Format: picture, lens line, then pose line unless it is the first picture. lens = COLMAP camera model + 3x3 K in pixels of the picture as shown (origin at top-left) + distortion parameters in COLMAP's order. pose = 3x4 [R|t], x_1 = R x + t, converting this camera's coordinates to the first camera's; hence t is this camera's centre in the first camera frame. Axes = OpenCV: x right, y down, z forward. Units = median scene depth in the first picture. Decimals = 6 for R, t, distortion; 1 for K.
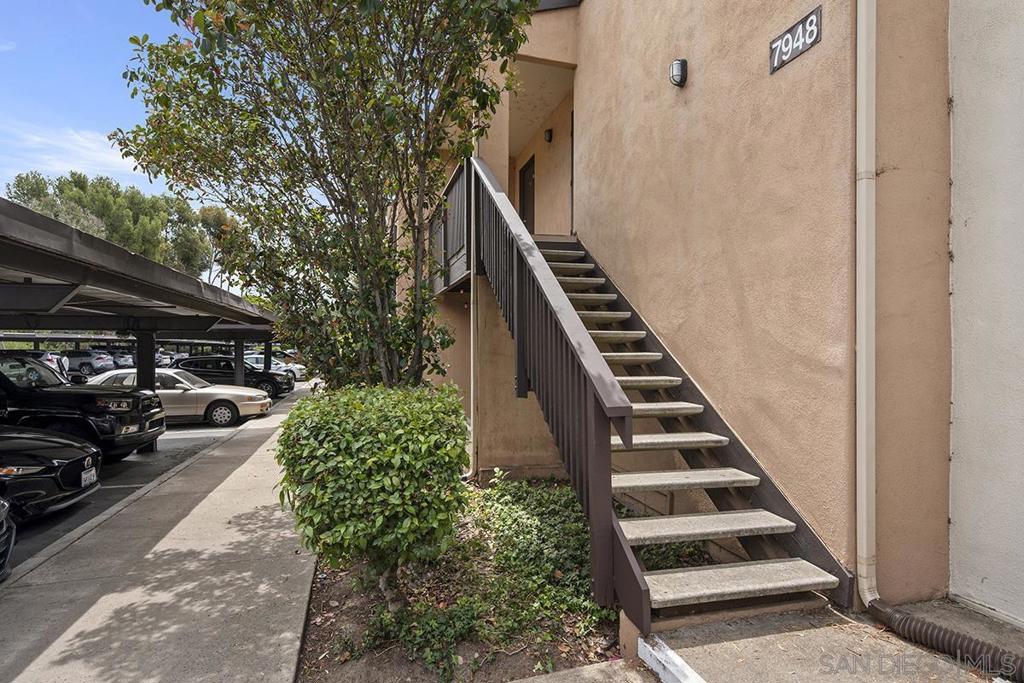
lens RADIAL K [[579.4, 0, 512.6], [0, 579.4, 345.1], [0, 0, 1]] dist [-0.001517, 0.000474]
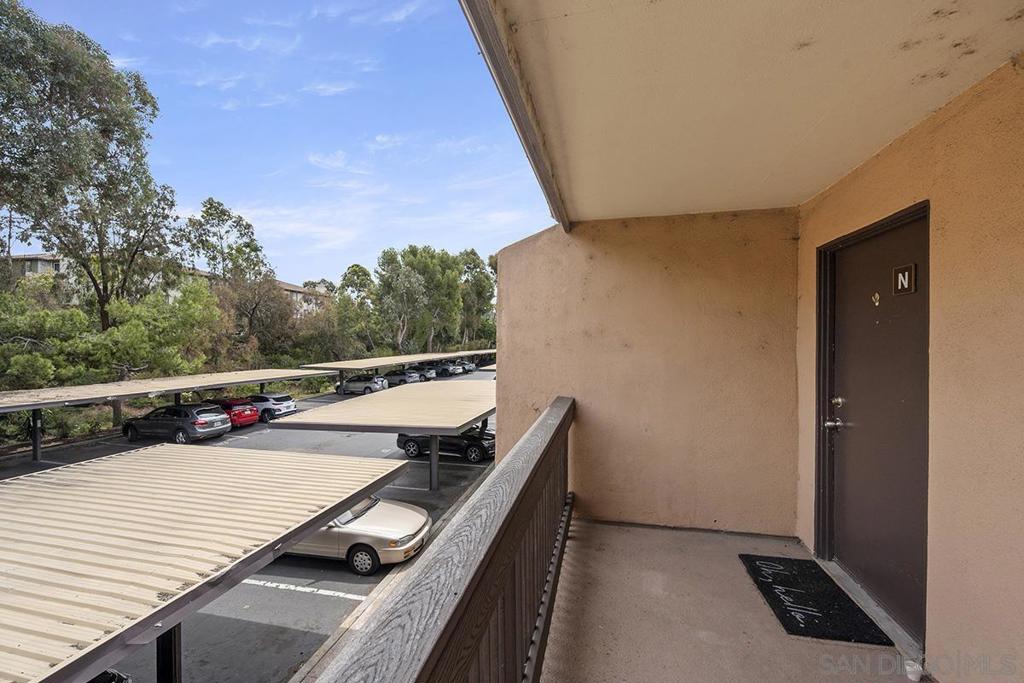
lens RADIAL K [[407.8, 0, 510.9], [0, 407.8, 340.9], [0, 0, 1]] dist [0.000291, -0.000435]
pose [[0.880179, 0.001083, -0.474641, -0.005695], [0.008994, 0.999780, 0.018959, -0.062212], [0.474557, -0.020956, 0.879976, 0.165338]]
